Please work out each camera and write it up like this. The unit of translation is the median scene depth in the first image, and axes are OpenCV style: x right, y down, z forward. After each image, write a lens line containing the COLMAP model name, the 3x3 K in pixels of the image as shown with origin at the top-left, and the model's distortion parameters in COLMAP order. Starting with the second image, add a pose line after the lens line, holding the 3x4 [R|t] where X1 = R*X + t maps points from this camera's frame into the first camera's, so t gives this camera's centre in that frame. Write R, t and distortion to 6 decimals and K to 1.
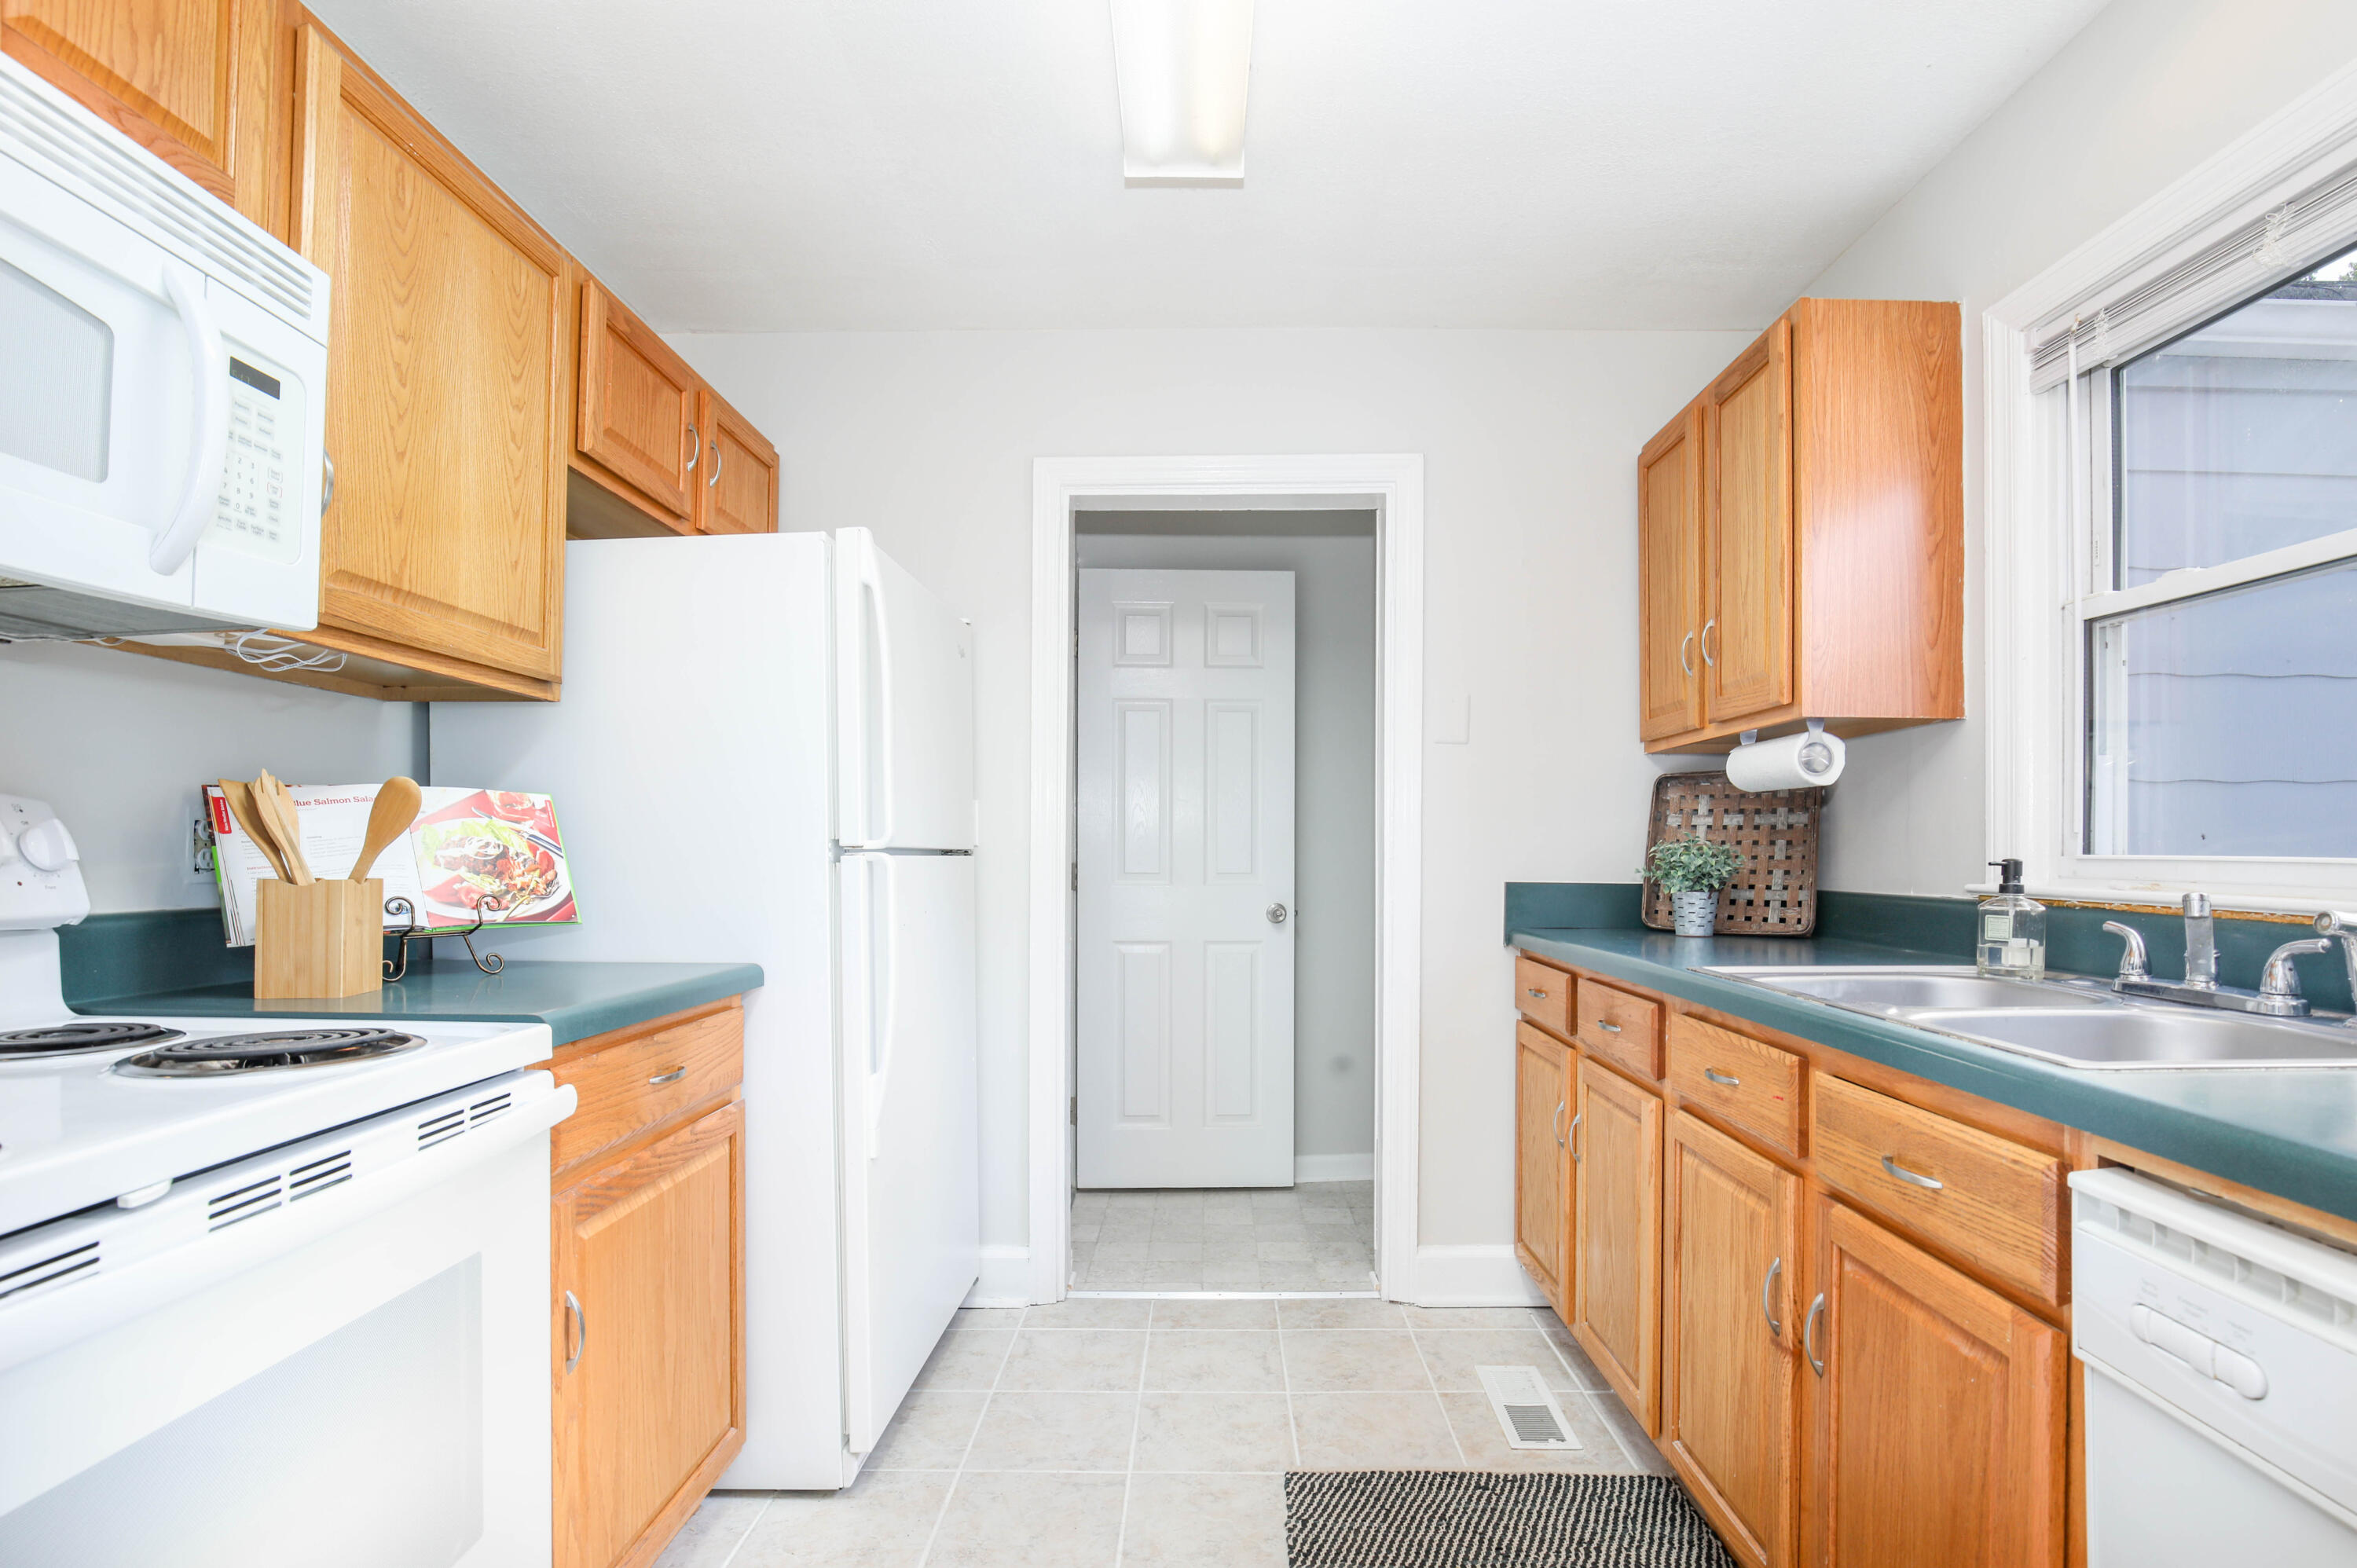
lens RADIAL K [[1106.6, 0, 1229.6], [0, 1106.6, 847.8], [0, 0, 1]] dist [-0.027853, 0.004155]
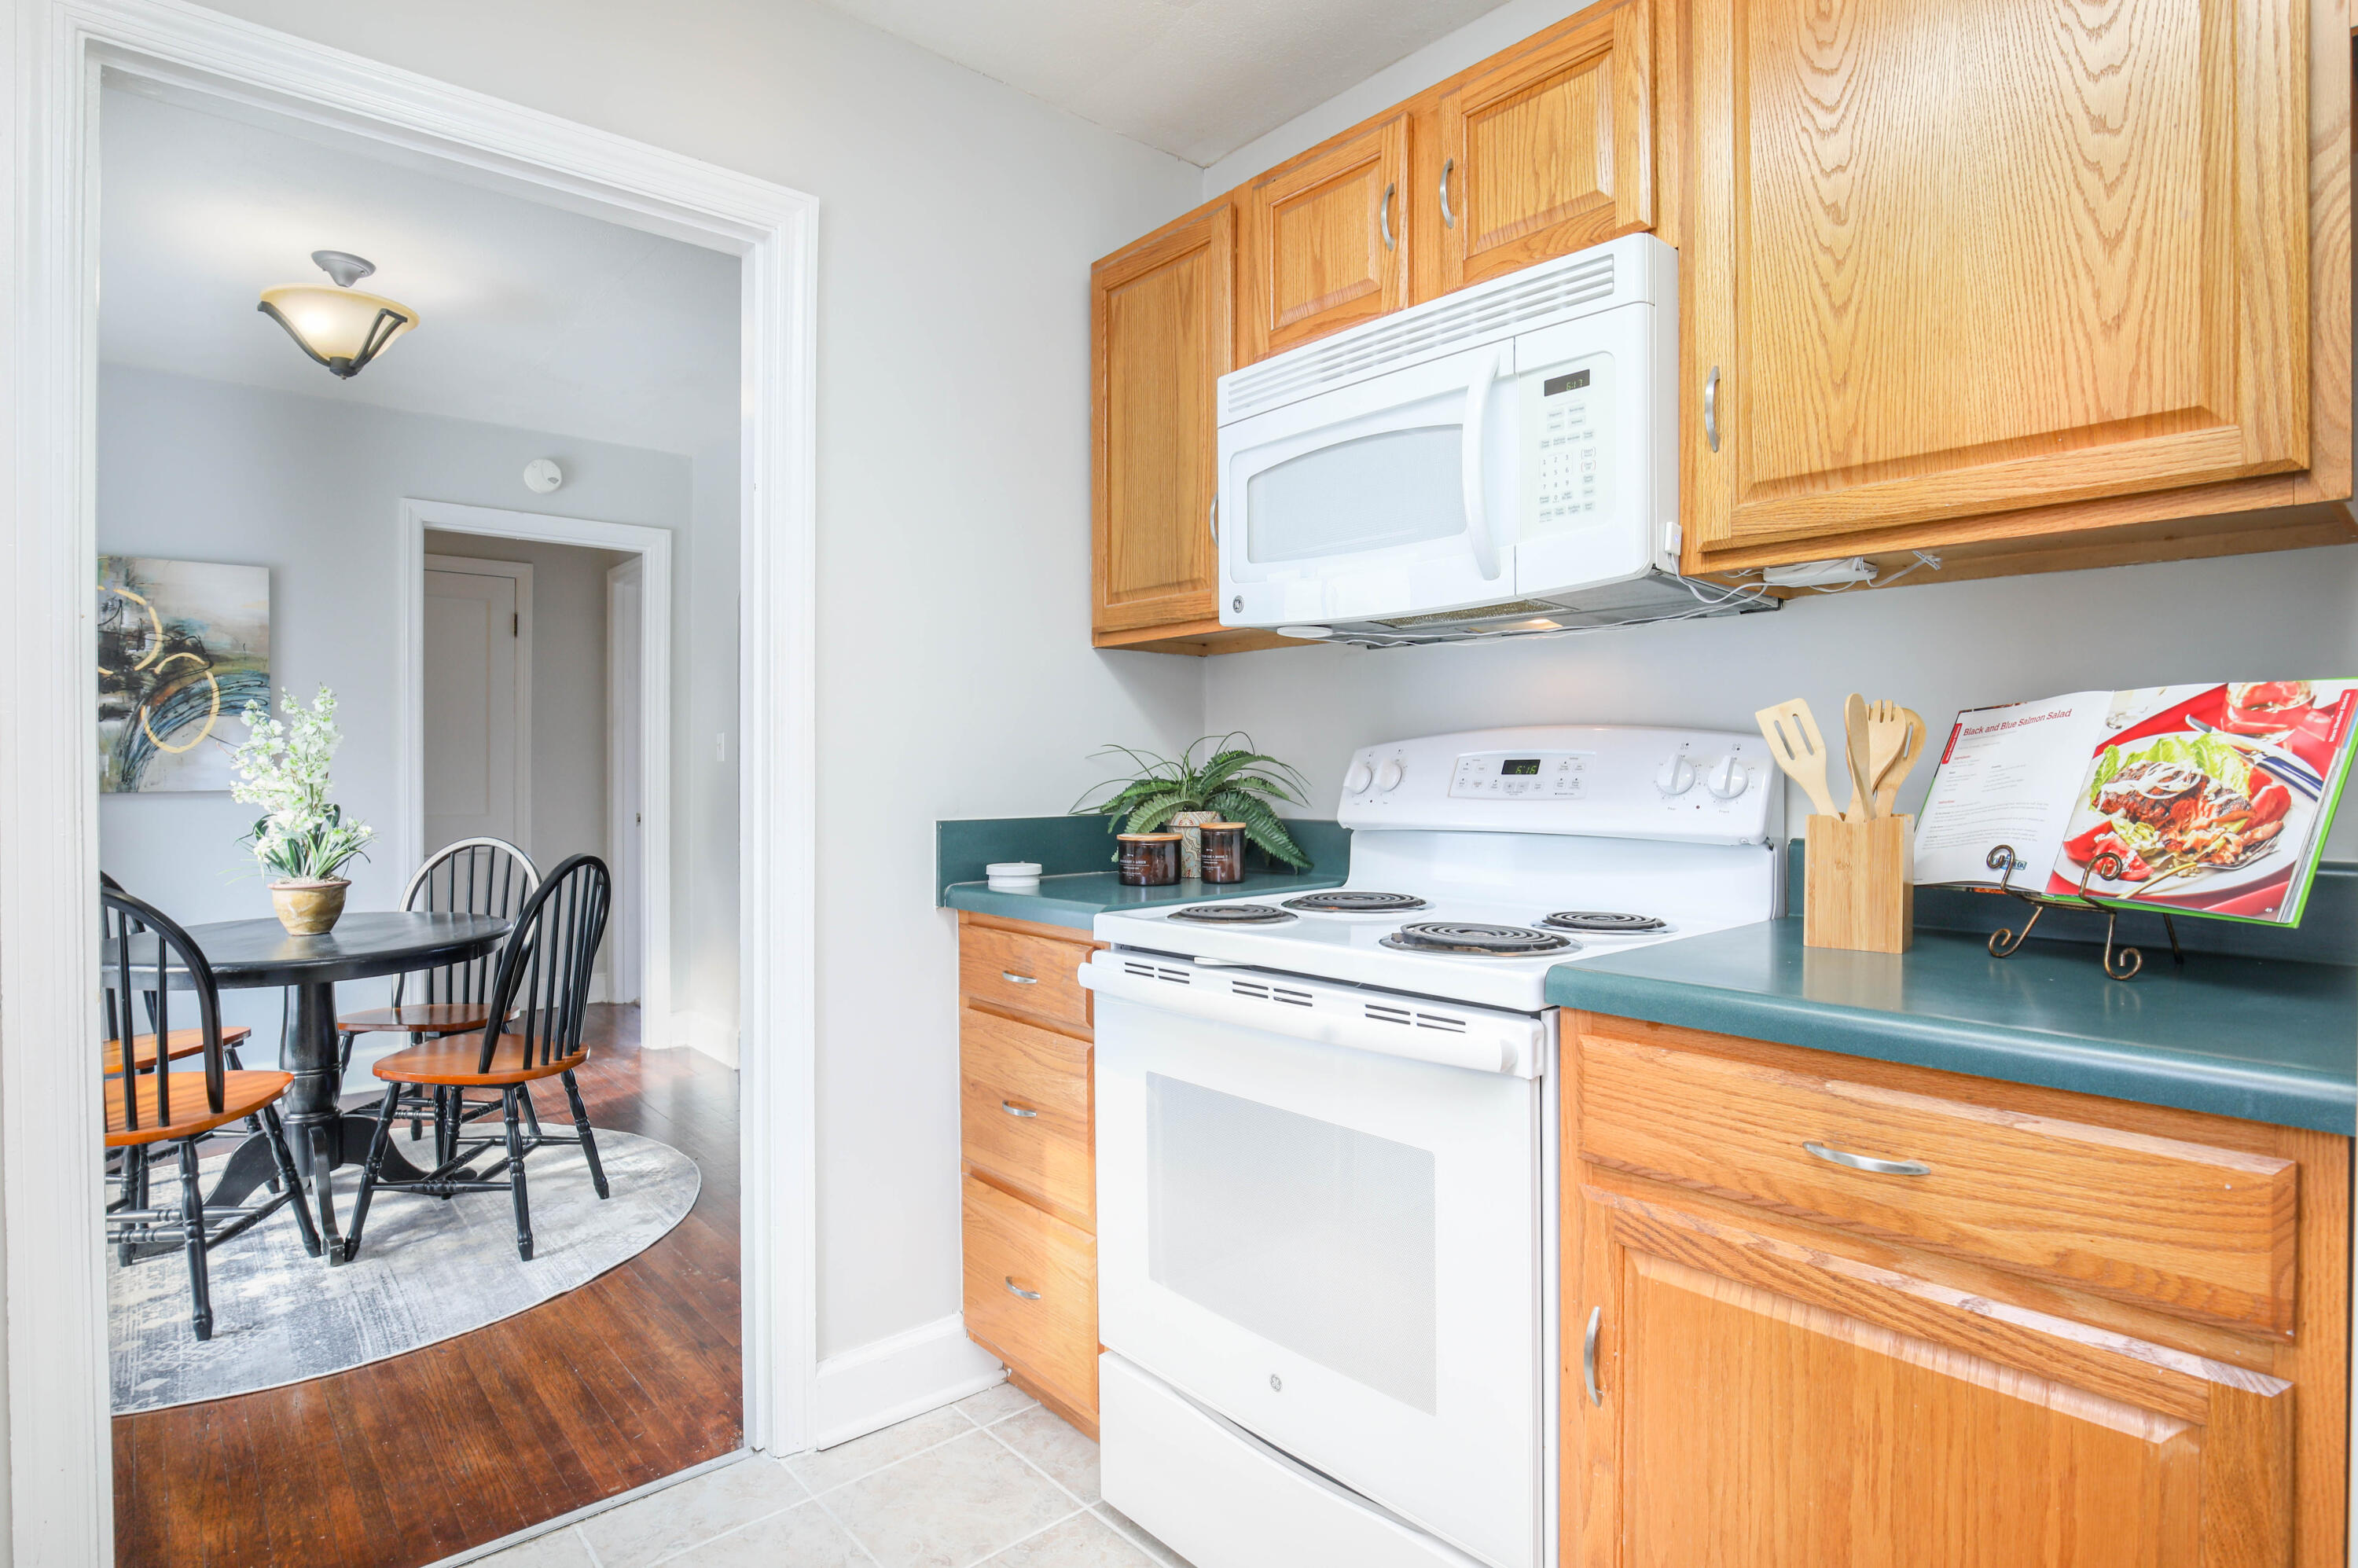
lens RADIAL K [[1192.5, 0, 1168.8], [0, 1192.5, 777.5], [0, 0, 1]] dist [-0.027102, 0.004720]
pose [[-0.761998, 0.000155, -0.647579, 0.166268], [0.000747, 1.000000, -0.000640, -0.001238], [0.647578, -0.000971, -0.761998, 1.047766]]
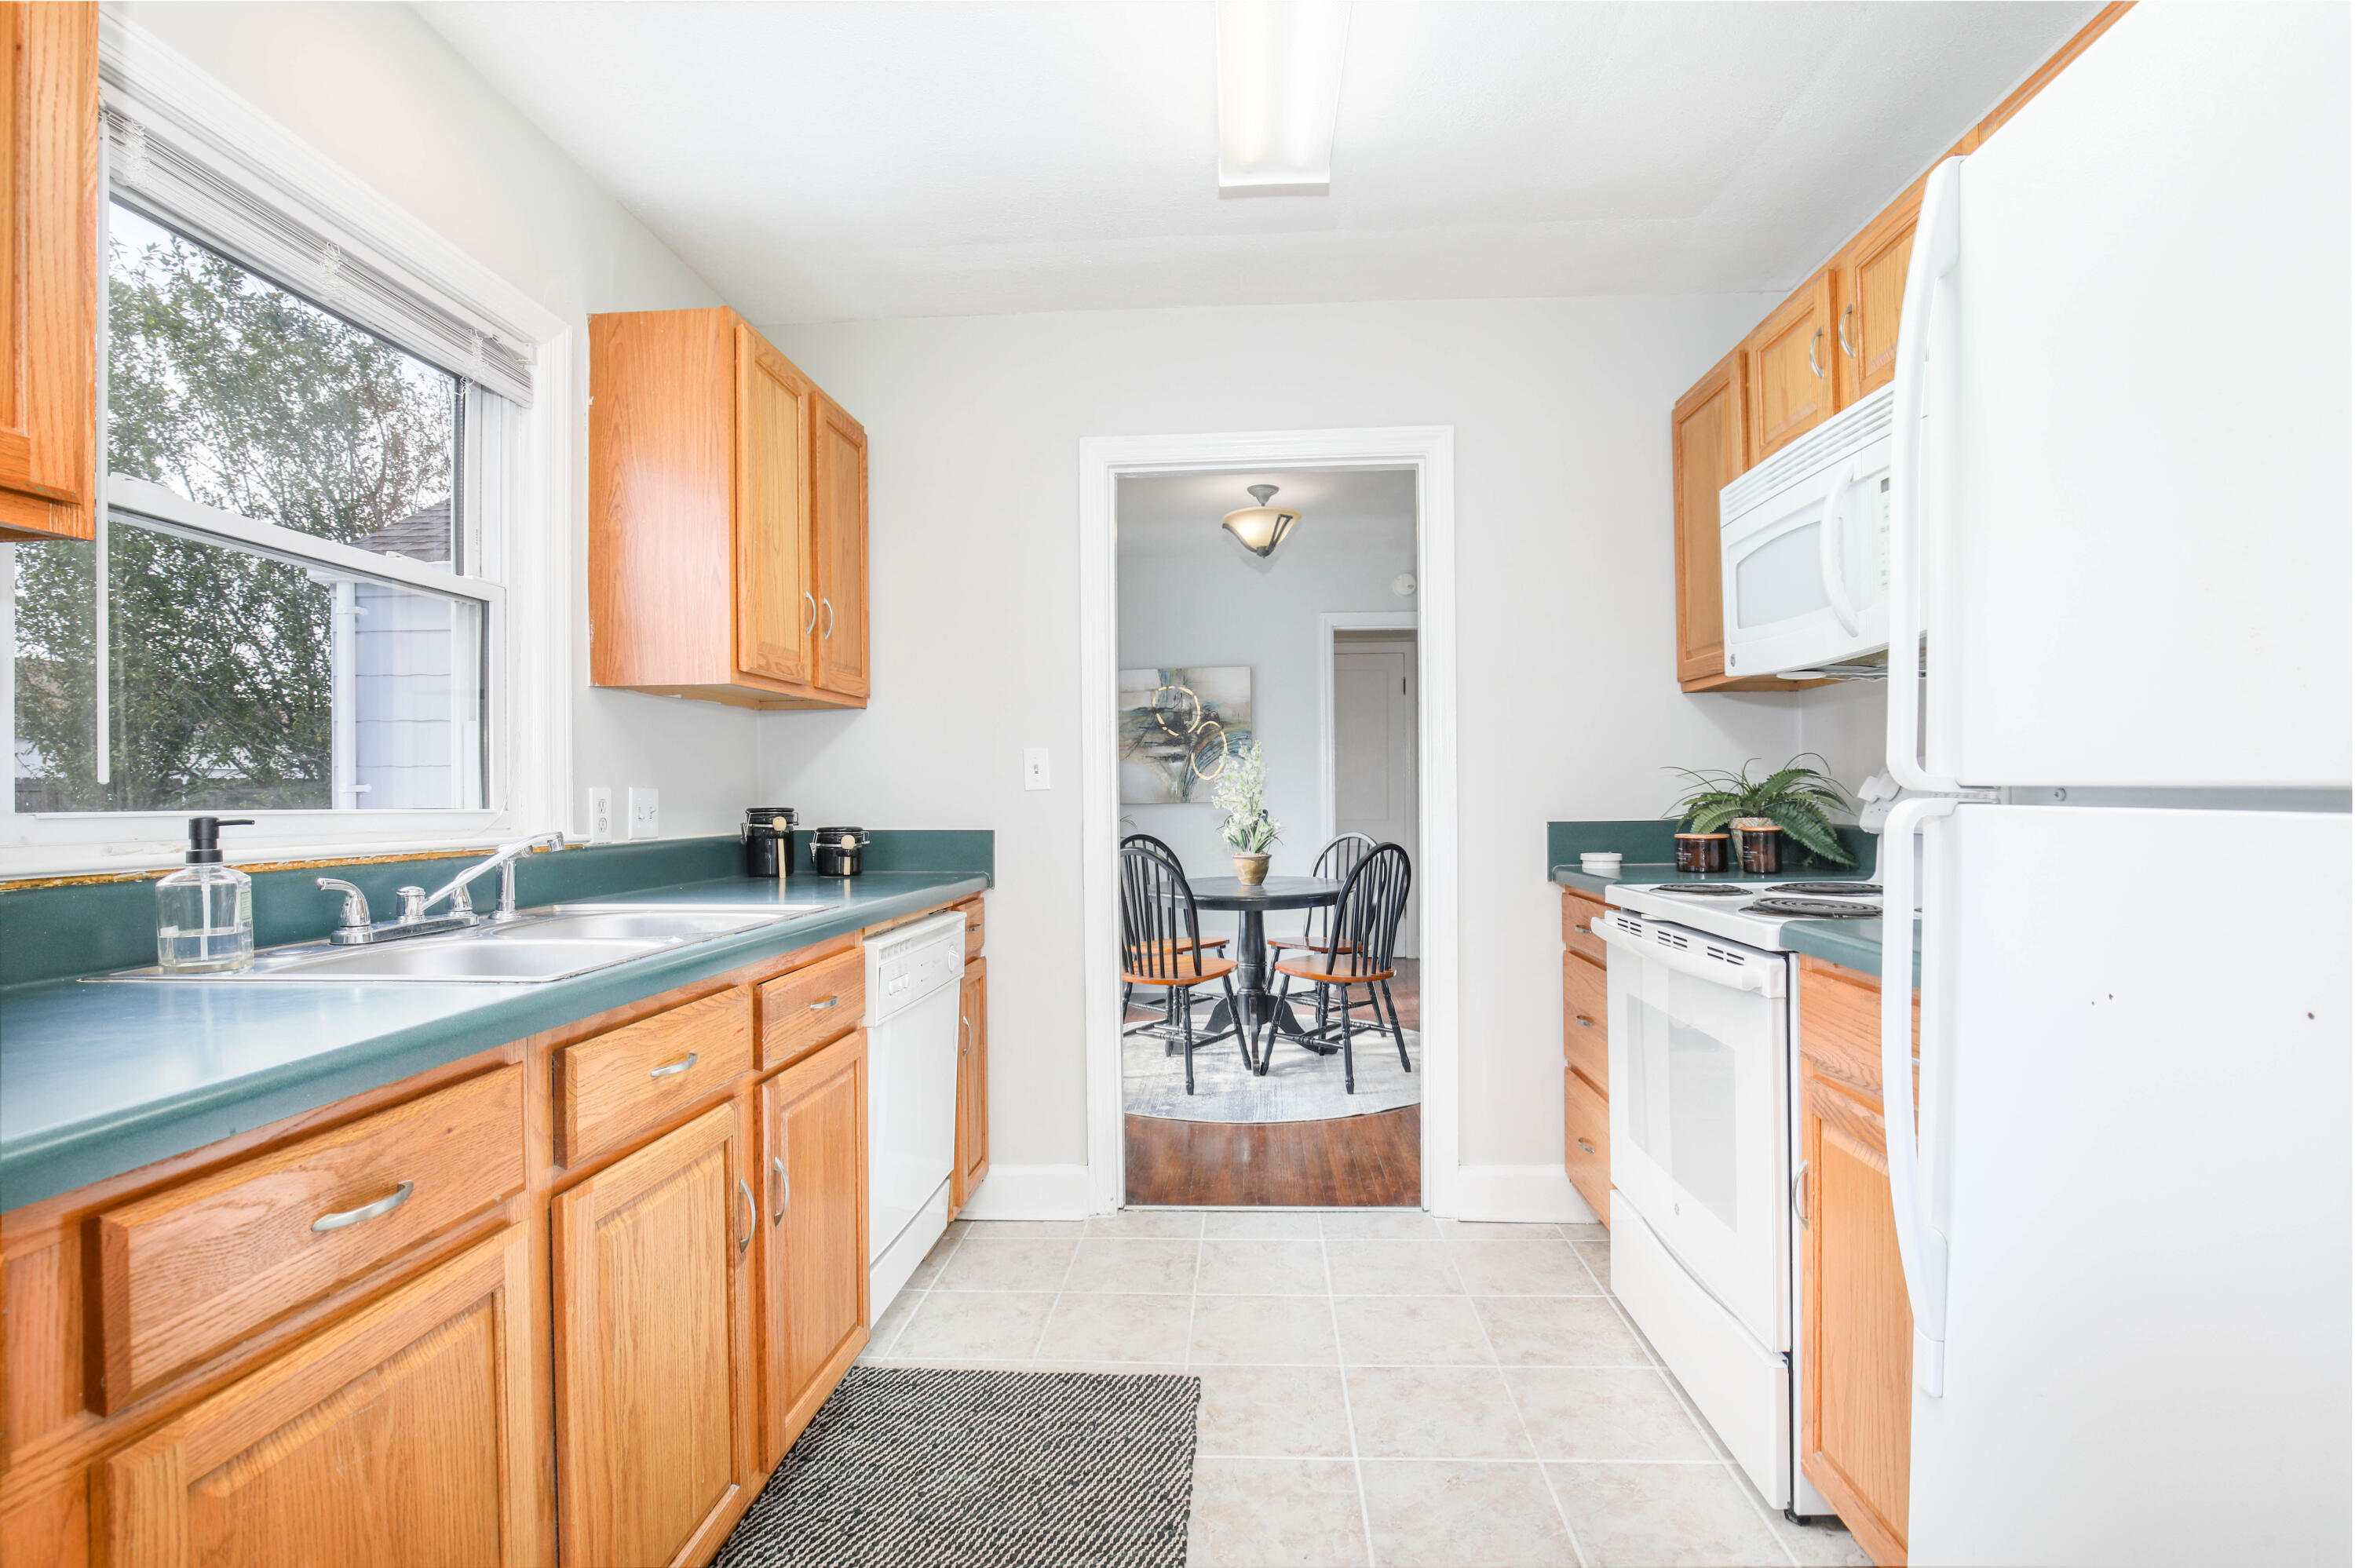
lens RADIAL K [[1105.6, 0, 1207.1], [0, 1105.6, 790.3], [0, 0, 1]] dist [-0.027853, 0.004155]
pose [[-0.997912, 0.006423, 0.064272, -0.022621], [0.006161, 0.999972, -0.004272, -0.000710], [-0.064298, -0.003867, -0.997923, 1.589849]]
